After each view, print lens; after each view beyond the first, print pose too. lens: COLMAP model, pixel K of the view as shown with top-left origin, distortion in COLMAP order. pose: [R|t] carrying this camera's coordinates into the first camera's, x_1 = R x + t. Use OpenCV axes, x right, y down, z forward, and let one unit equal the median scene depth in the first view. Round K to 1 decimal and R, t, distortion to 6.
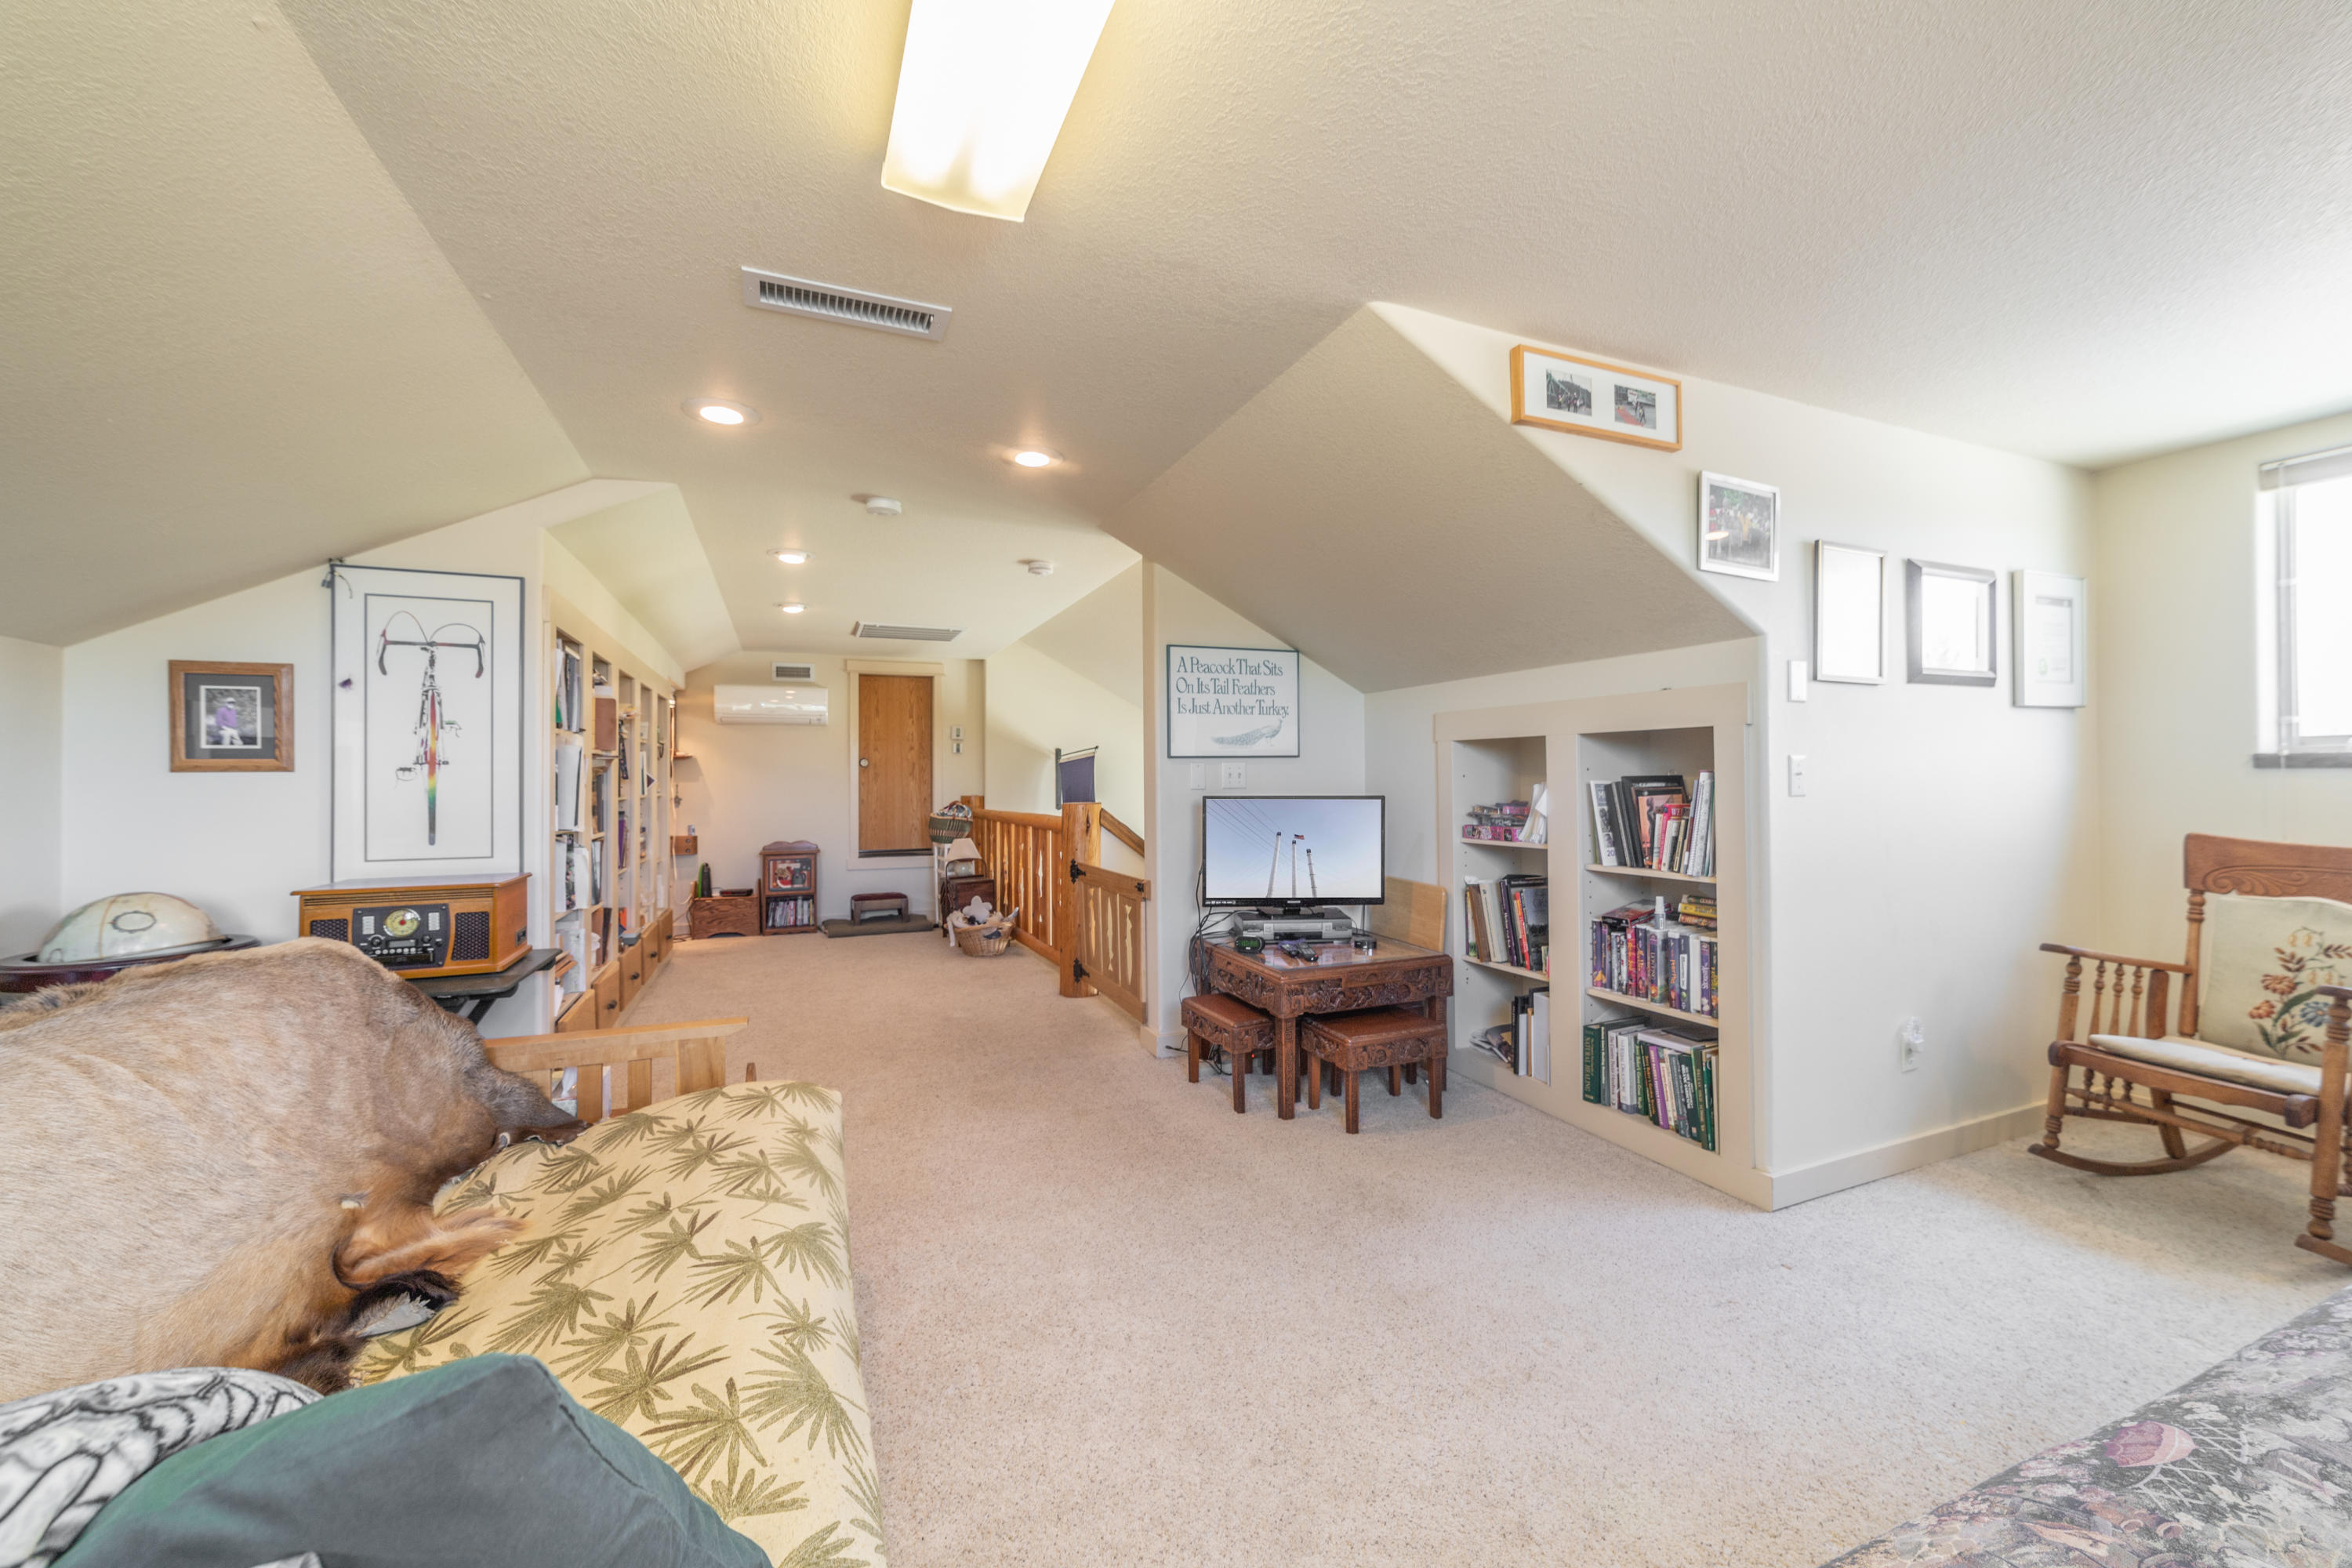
lens RADIAL K [[902.2, 0, 1173.9], [0, 902.2, 778.8], [0, 0, 1]] dist [-0.001205, 0.000042]
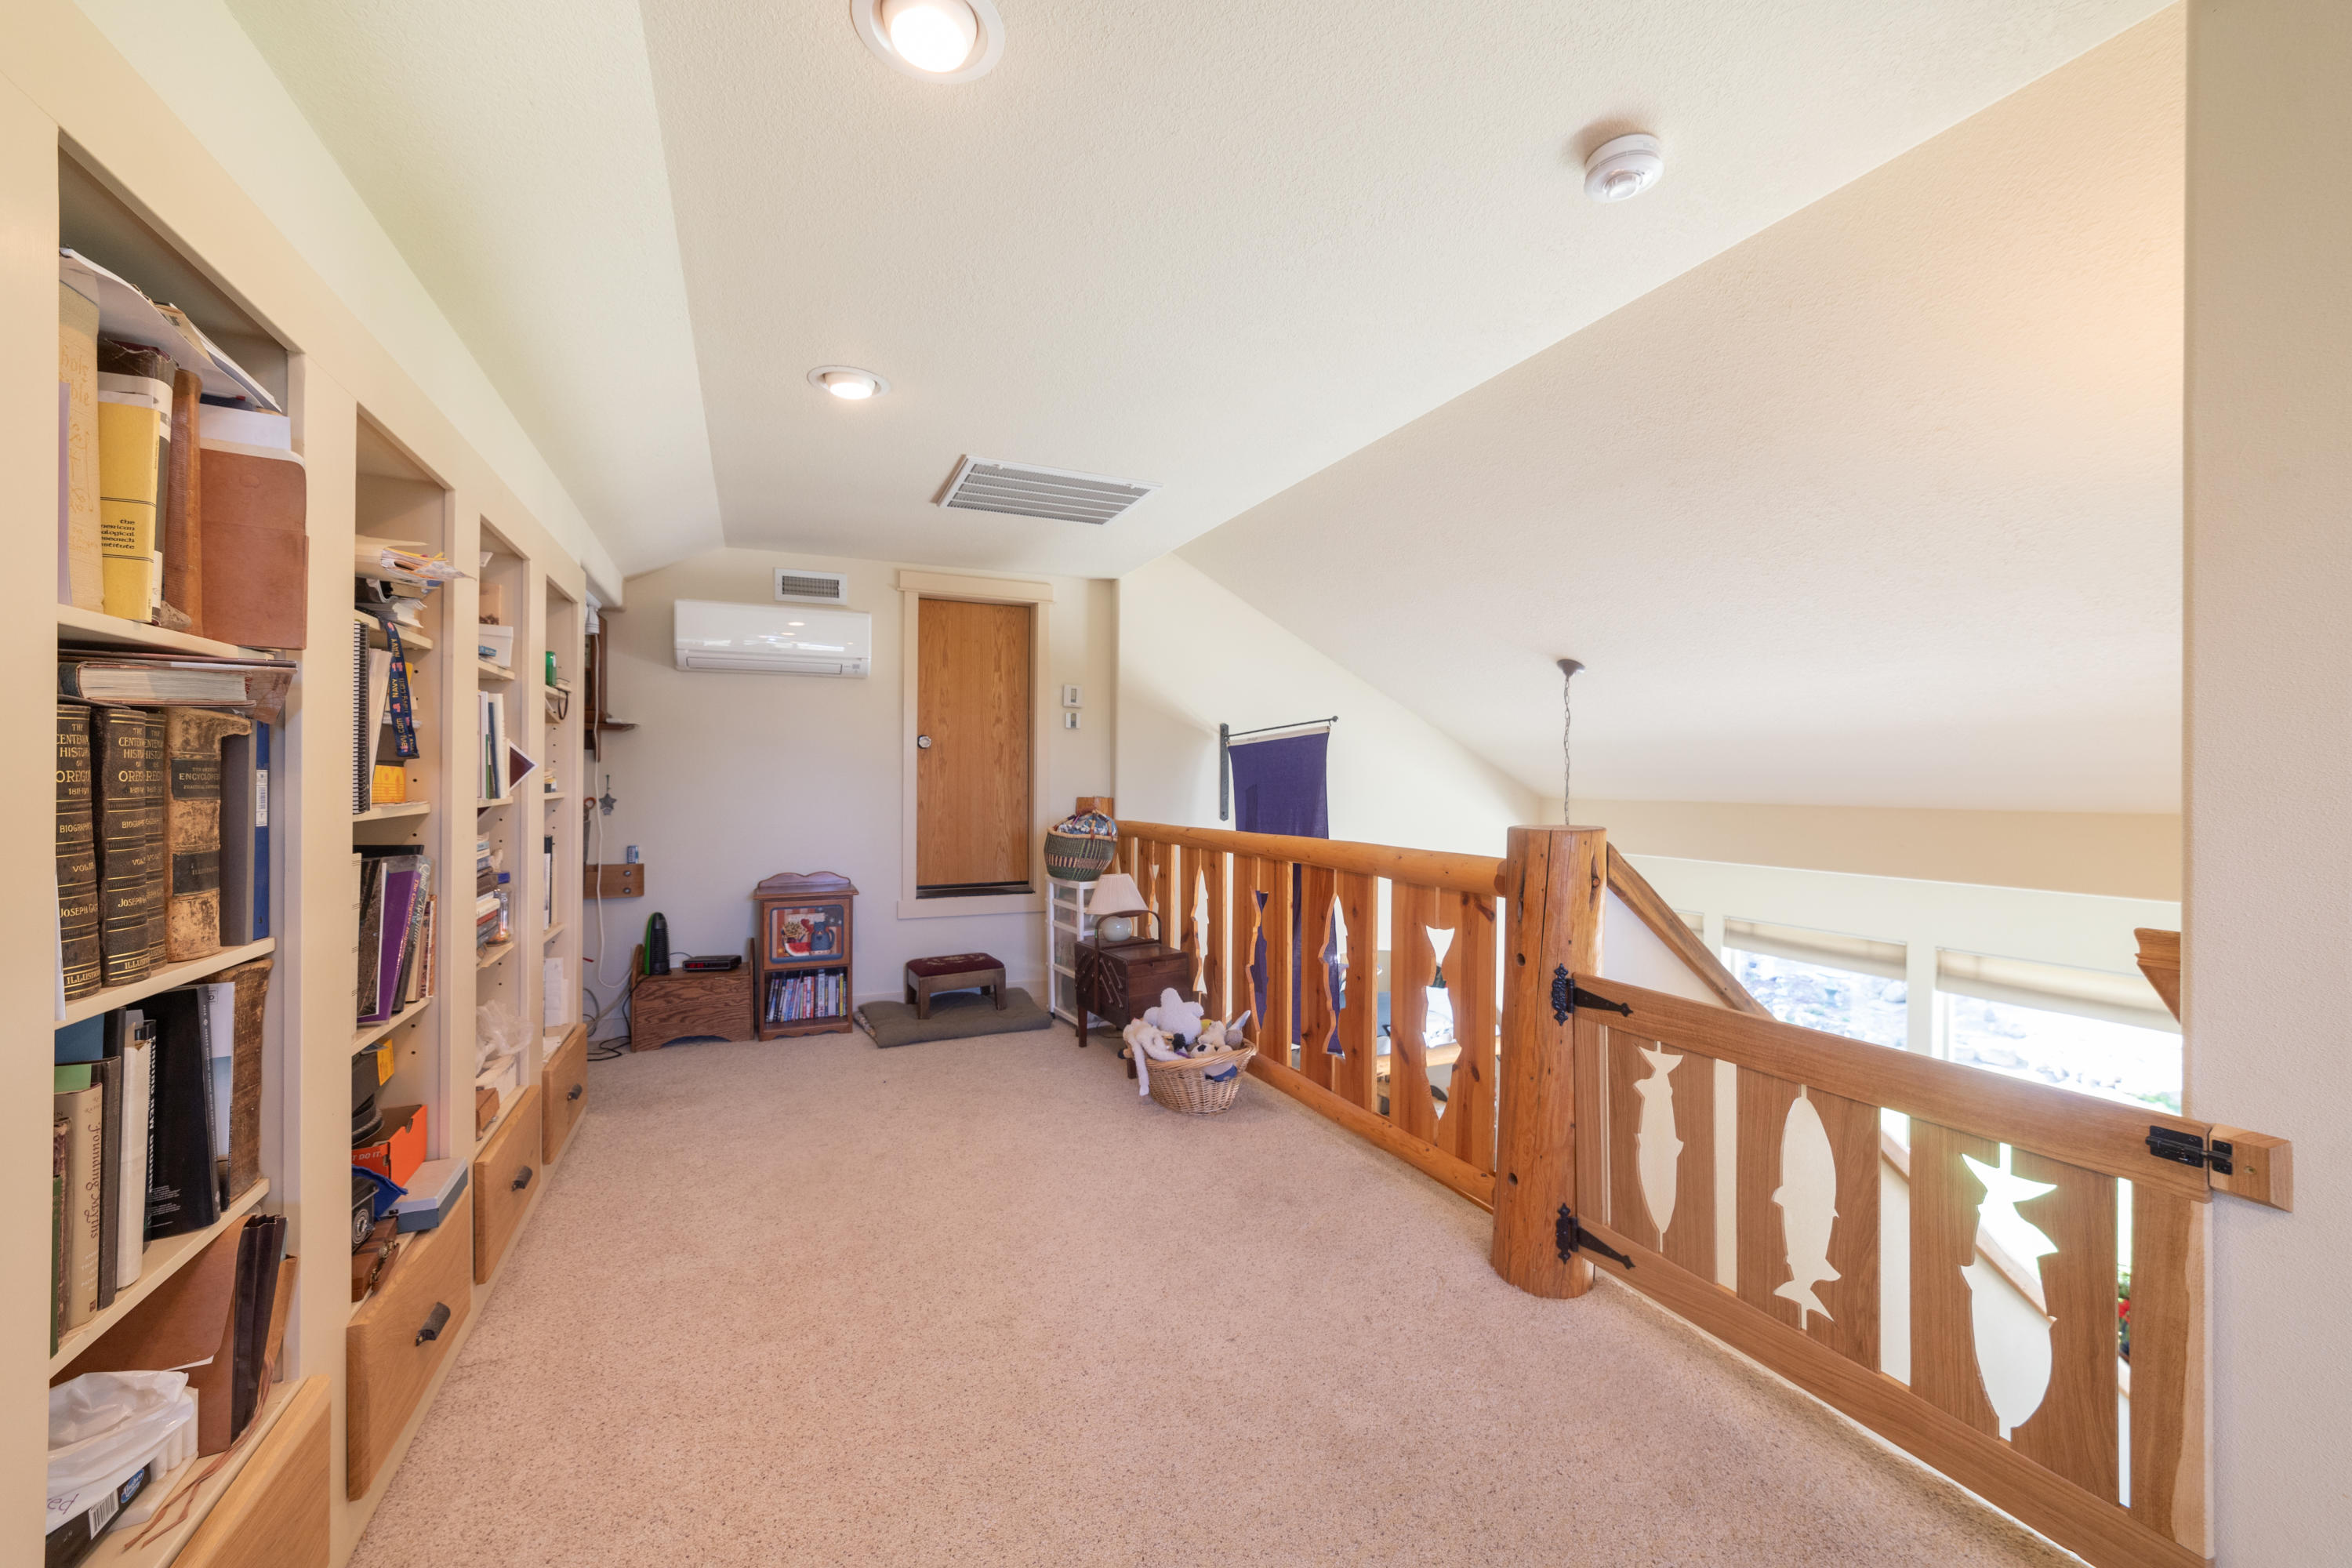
lens RADIAL K [[902.2, 0, 1177.6], [0, 902.2, 777.0], [0, 0, 1]] dist [-0.001205, 0.000042]
pose [[0.999408, 0.008210, 0.033405, -0.203739], [-0.008368, 0.999954, 0.004599, 0.001920], [-0.033366, -0.004875, 0.999431, 0.406587]]
